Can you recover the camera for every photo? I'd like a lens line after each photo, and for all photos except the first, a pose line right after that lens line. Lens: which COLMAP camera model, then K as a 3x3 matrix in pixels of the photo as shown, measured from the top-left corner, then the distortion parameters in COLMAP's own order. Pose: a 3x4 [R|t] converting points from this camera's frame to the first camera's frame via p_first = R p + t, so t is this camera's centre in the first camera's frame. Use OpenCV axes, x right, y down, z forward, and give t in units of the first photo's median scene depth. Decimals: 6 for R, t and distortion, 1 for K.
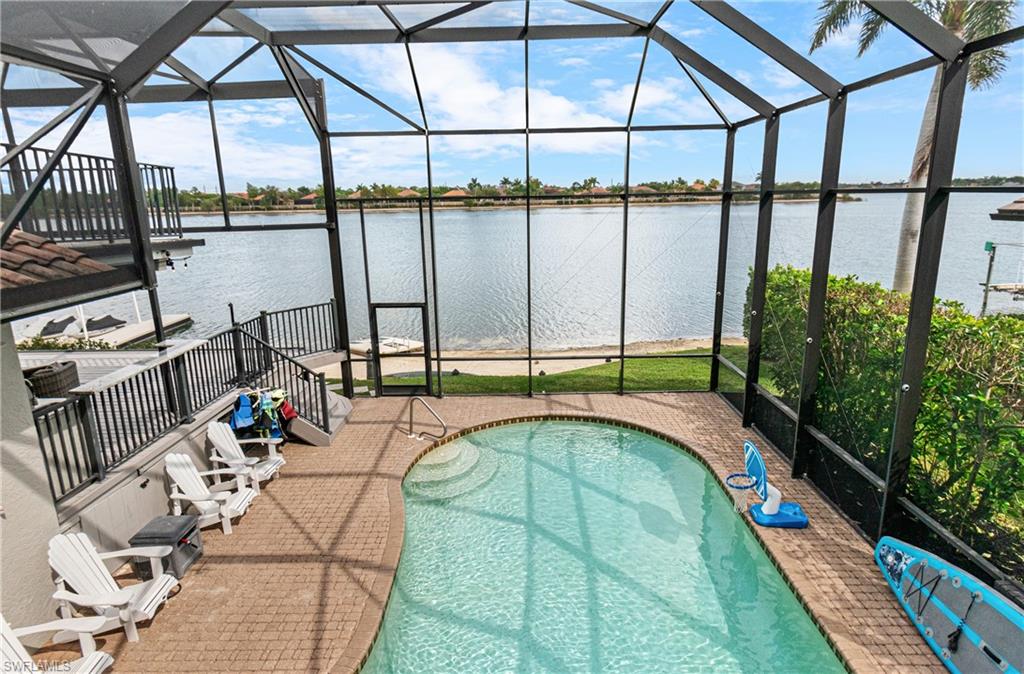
lens RADIAL K [[565.7, 0, 510.5], [0, 565.7, 336.4], [0, 0, 1]] dist [0.008545, 0.001010]
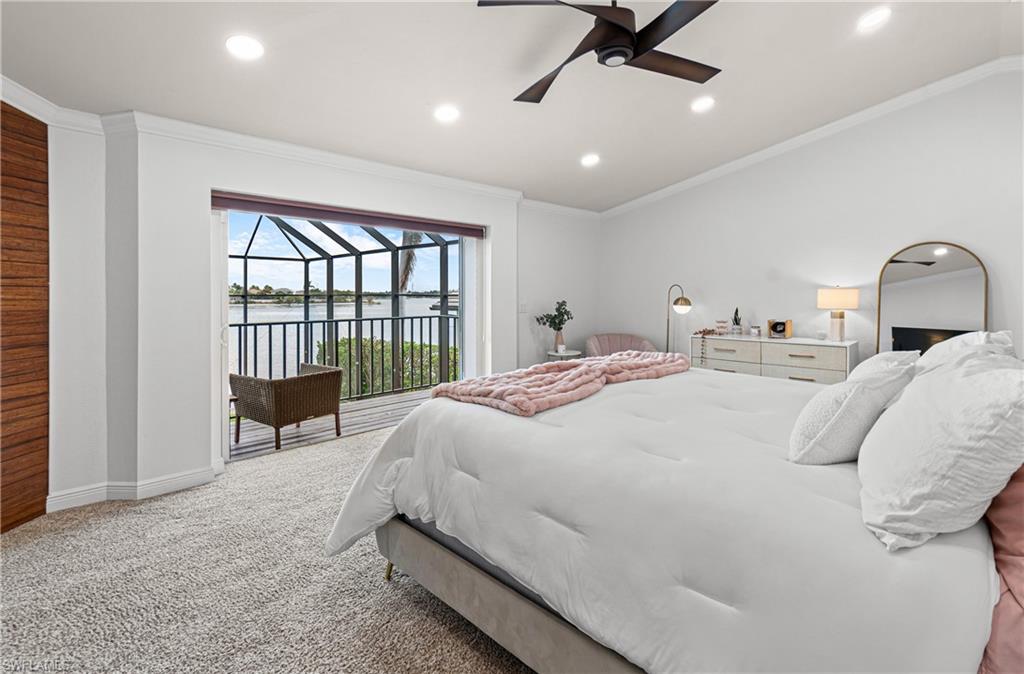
lens RADIAL K [[462.7, 0, 508.9], [0, 462.7, 338.1], [0, 0, 1]] dist [0.003509, 0.000069]
pose [[0.689089, -0.047817, 0.723097, -0.259125], [0.162789, 0.982533, -0.090161, 0.122598], [-0.706155, 0.179841, 0.684837, -0.452666]]
